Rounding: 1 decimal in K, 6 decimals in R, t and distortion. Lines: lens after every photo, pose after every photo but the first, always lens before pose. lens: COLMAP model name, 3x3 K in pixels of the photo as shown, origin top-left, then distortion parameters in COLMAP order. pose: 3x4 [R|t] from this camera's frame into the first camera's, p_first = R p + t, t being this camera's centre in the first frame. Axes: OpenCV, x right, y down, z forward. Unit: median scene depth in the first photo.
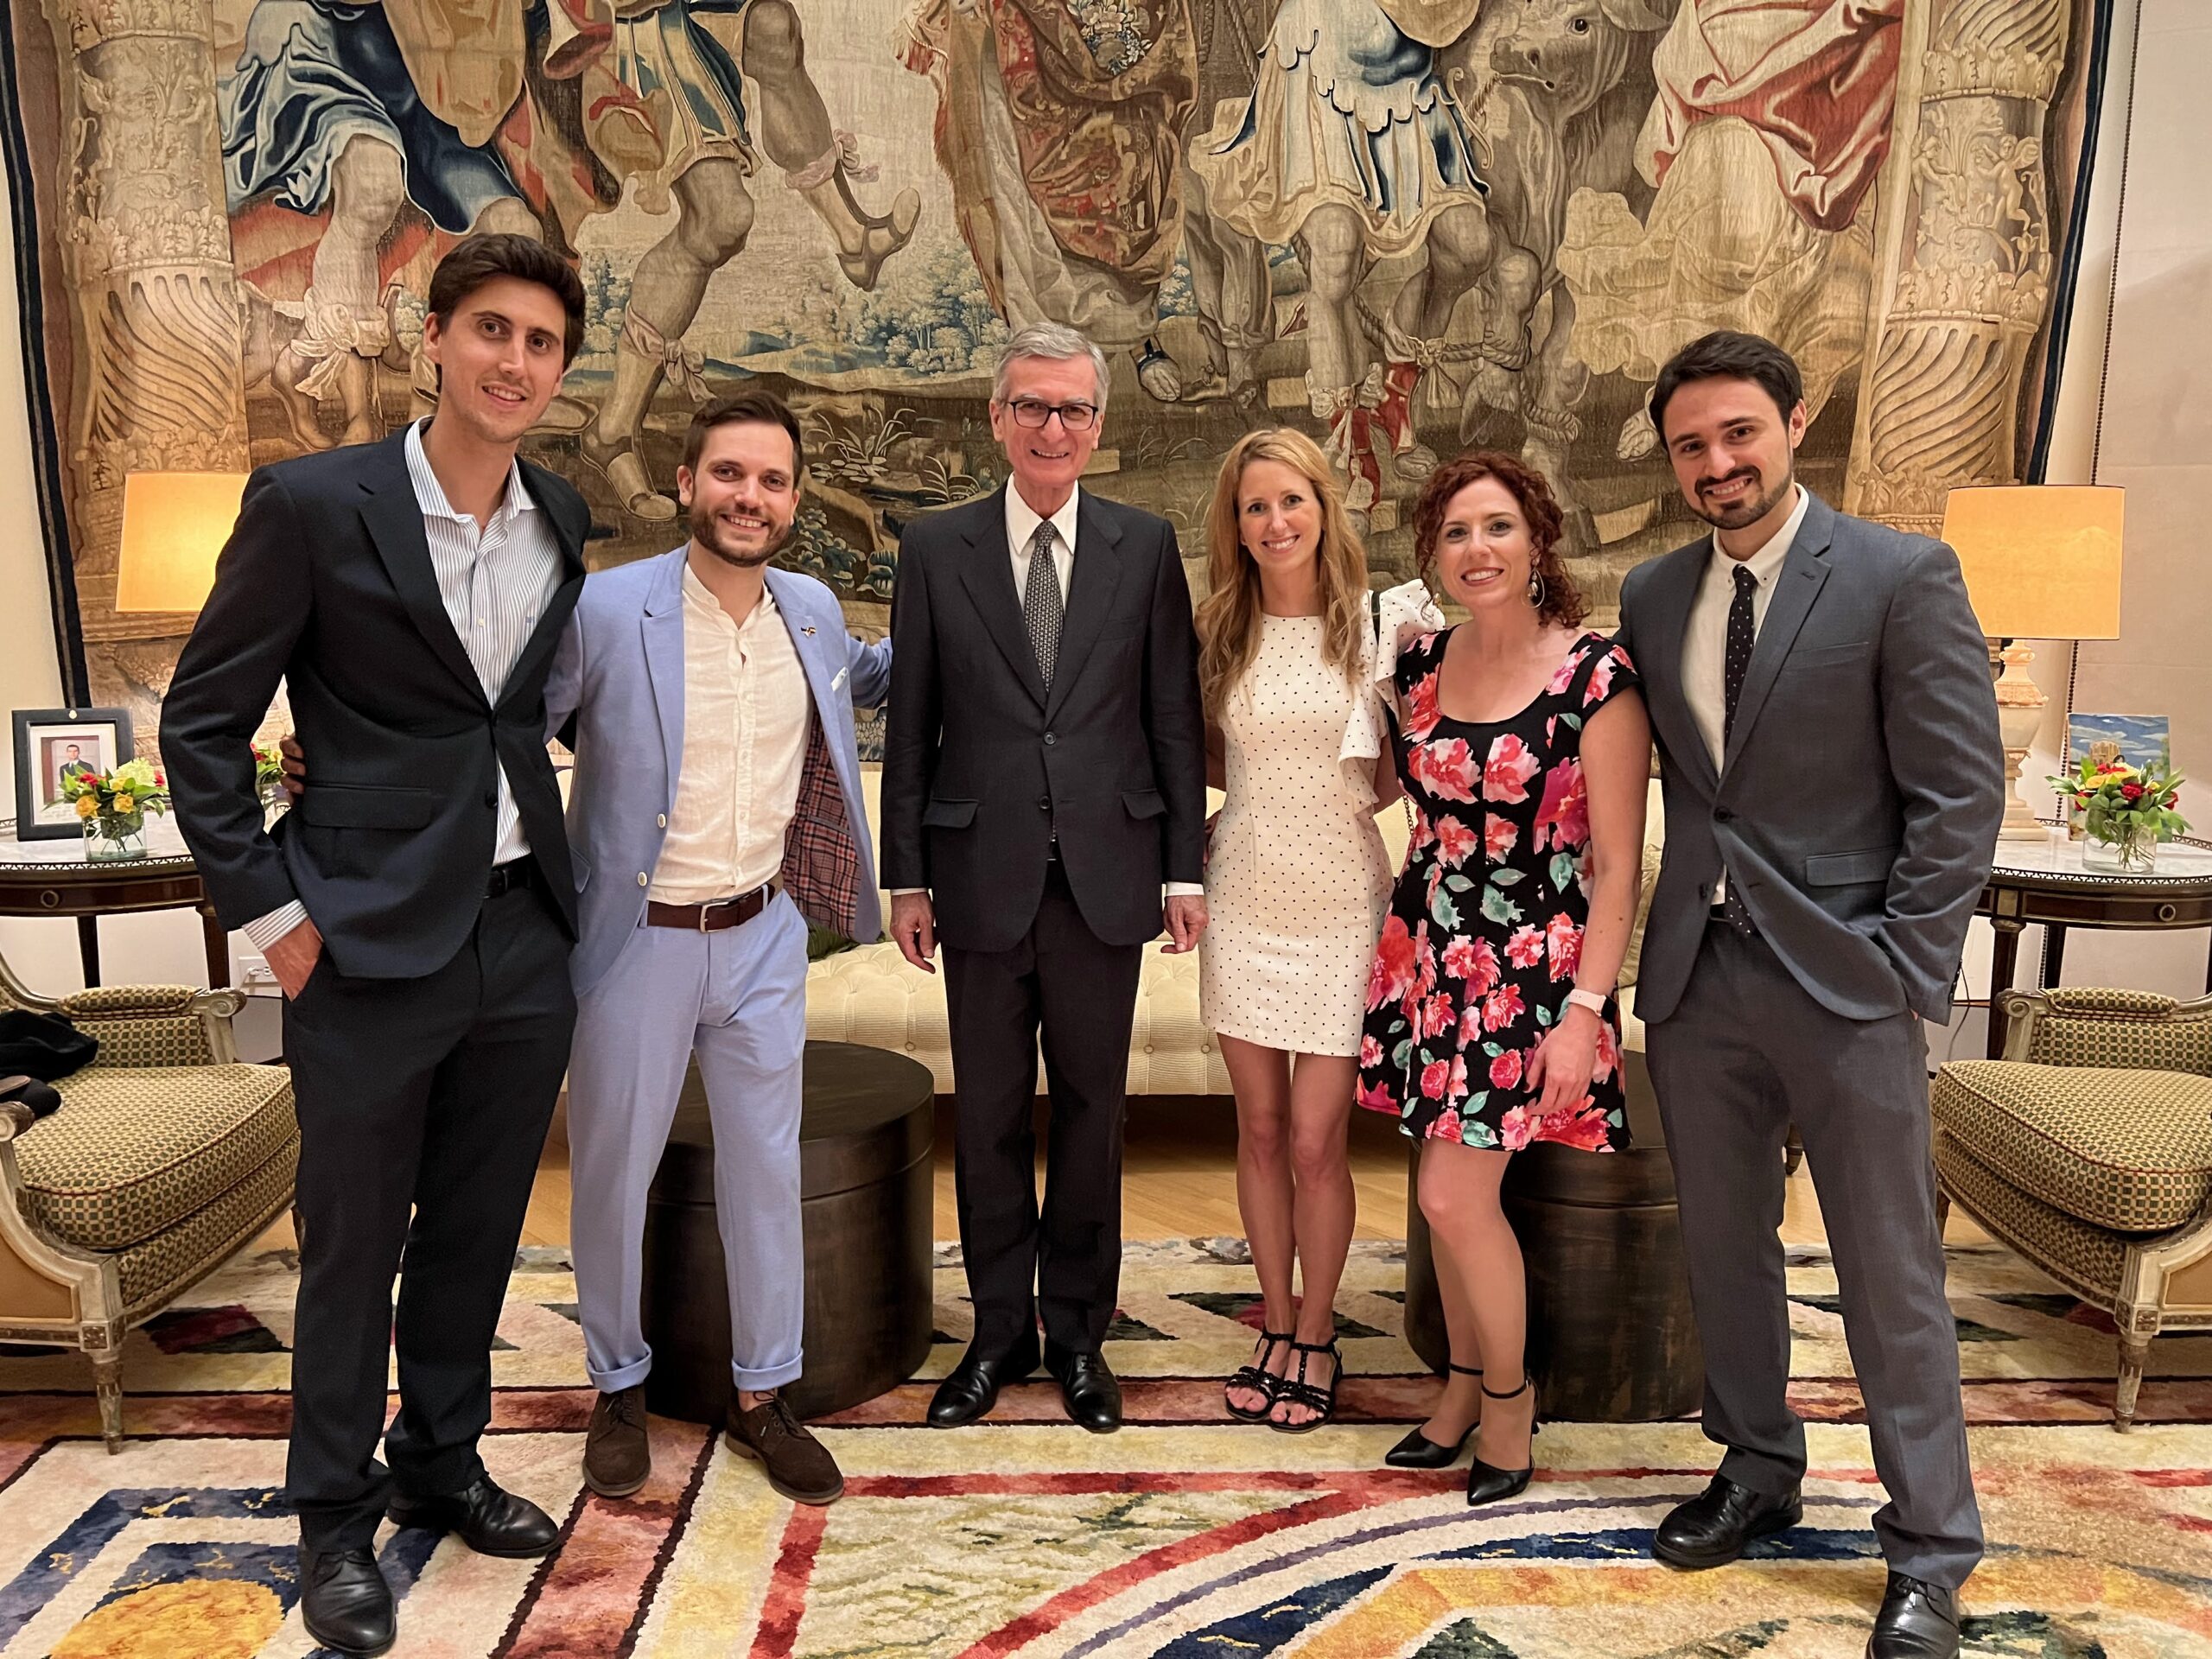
lens RADIAL K [[1683.9, 0, 1092.4], [0, 1683.9, 838.2], [0, 0, 1]] dist [0.024620, -0.031469]
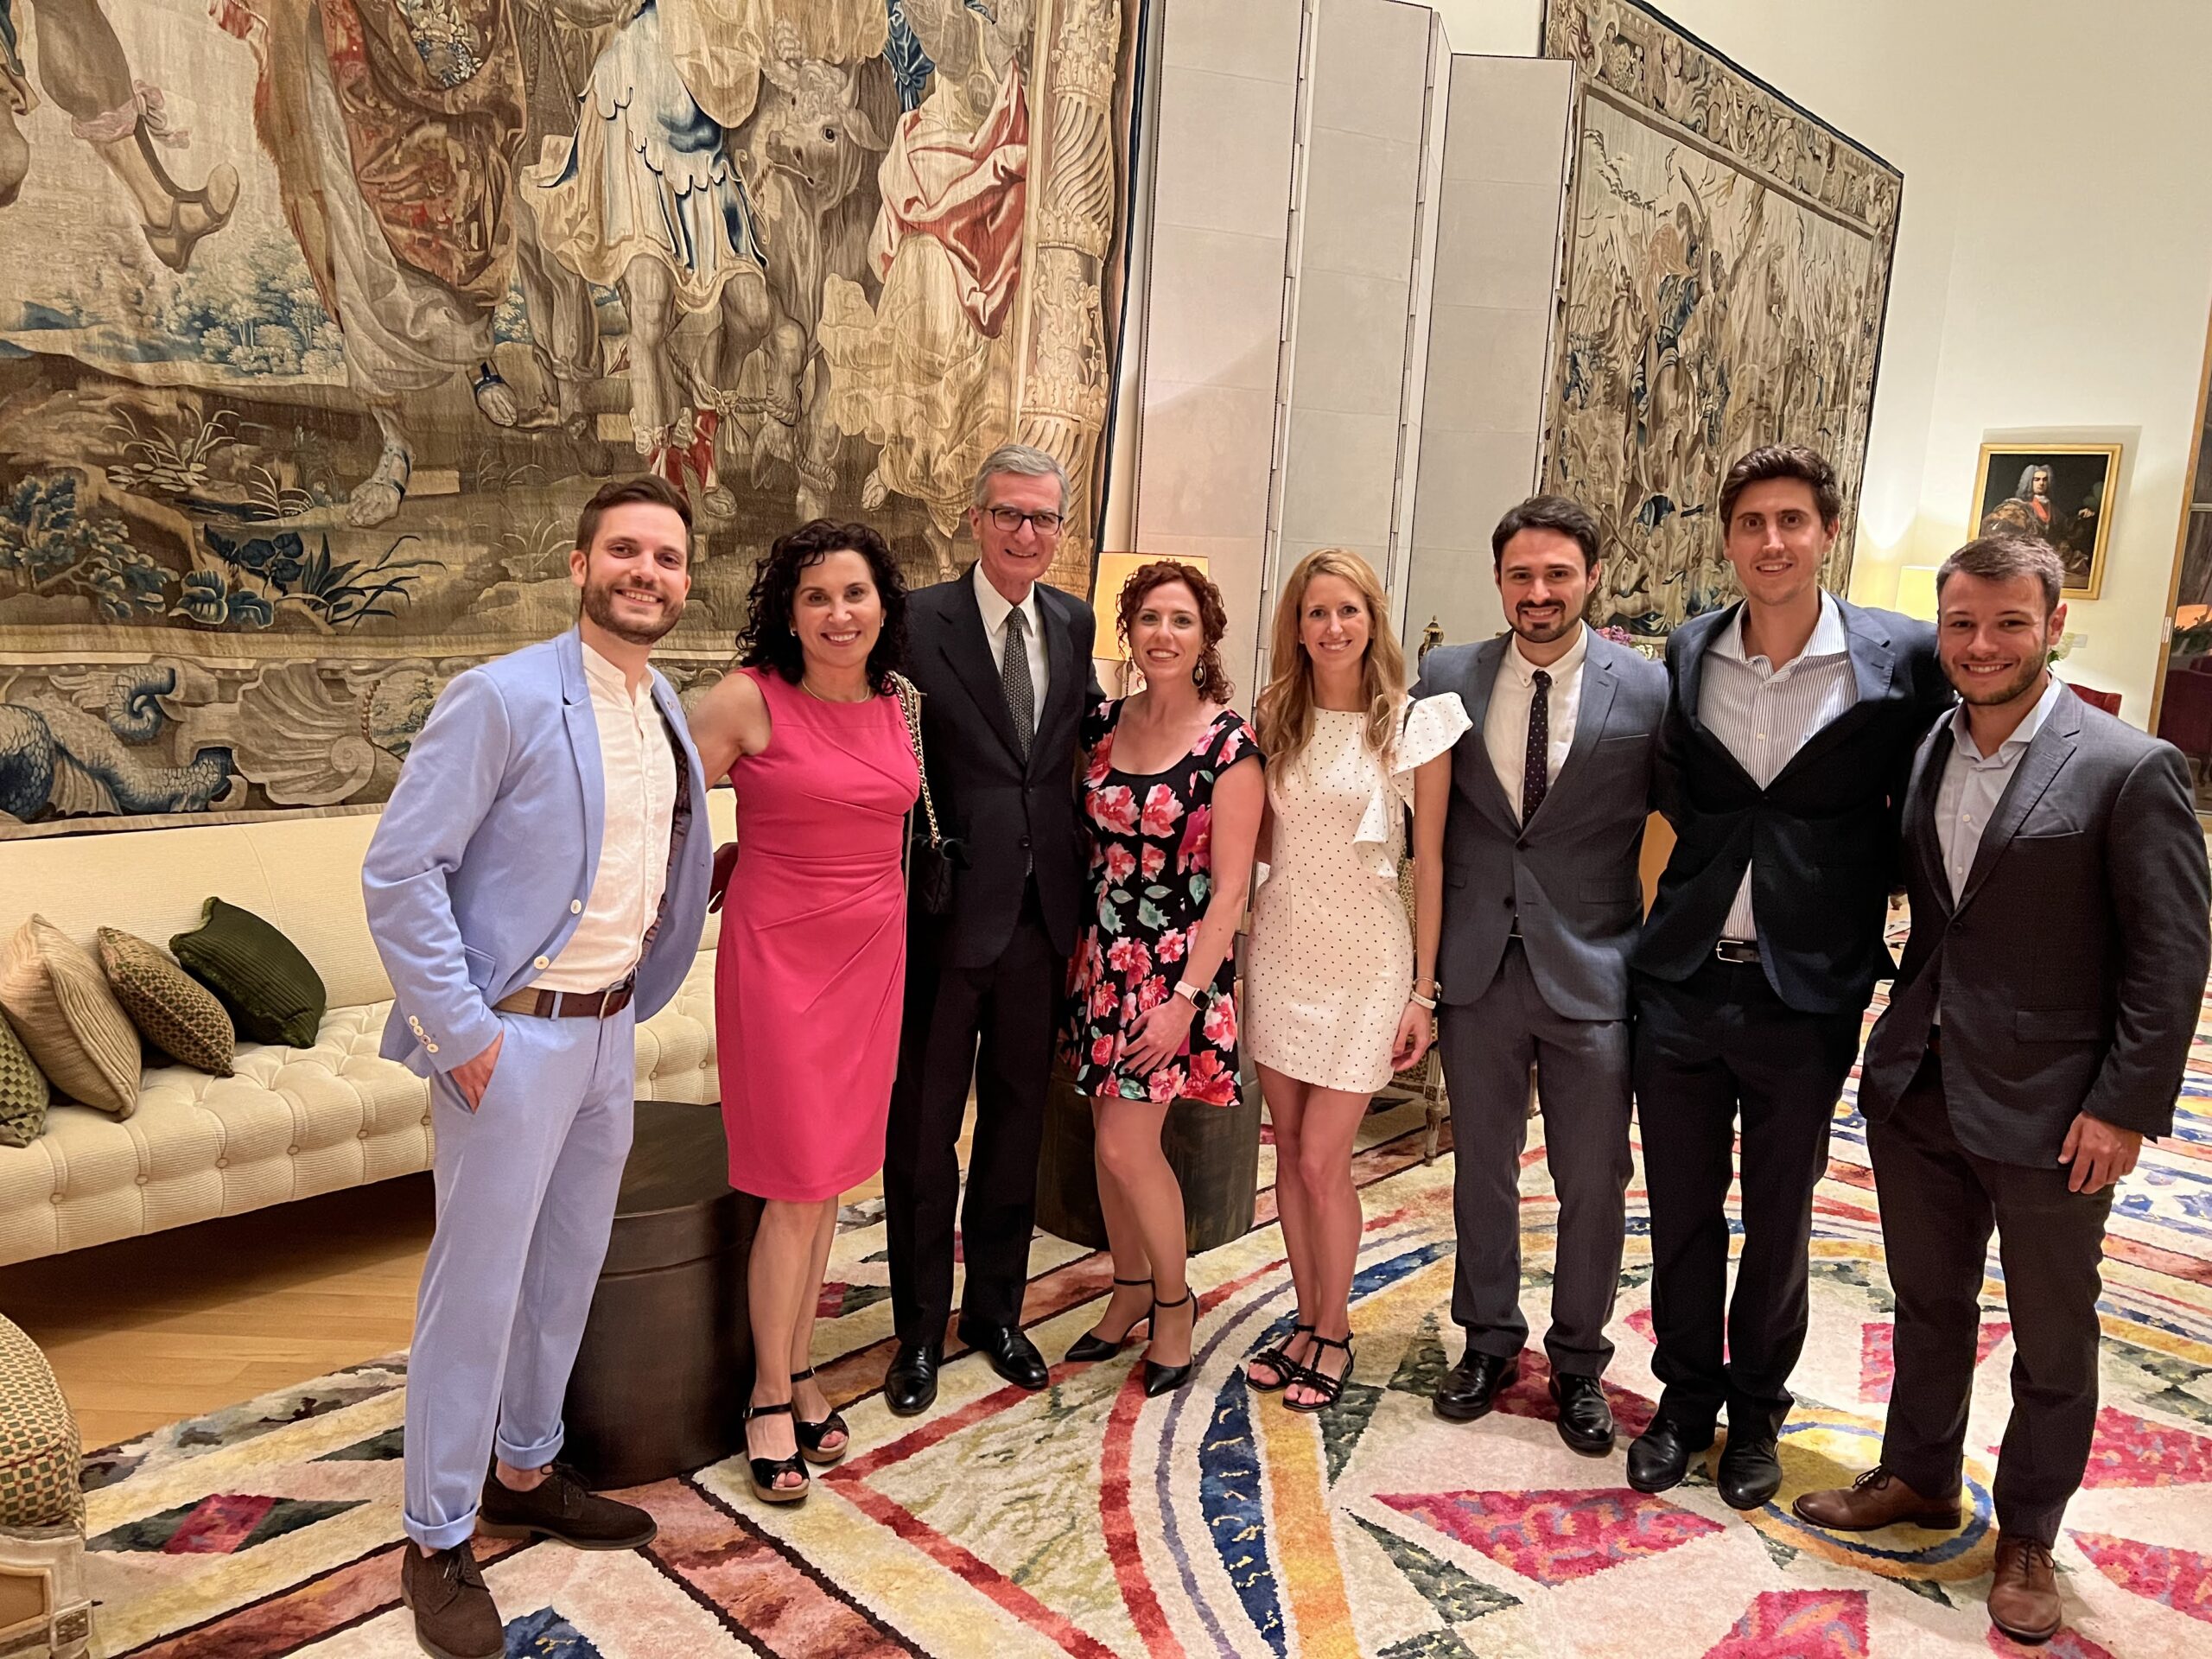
lens RADIAL K [[1646.8, 0, 1106.0], [0, 1646.8, 829.5], [0, 0, 1]] dist [0.000778, -0.028639]
pose [[0.700322, -0.084091, 0.708856, -0.419491], [0.055657, 0.996446, 0.063221, -0.065847], [-0.711654, -0.004822, 0.702514, 0.069351]]
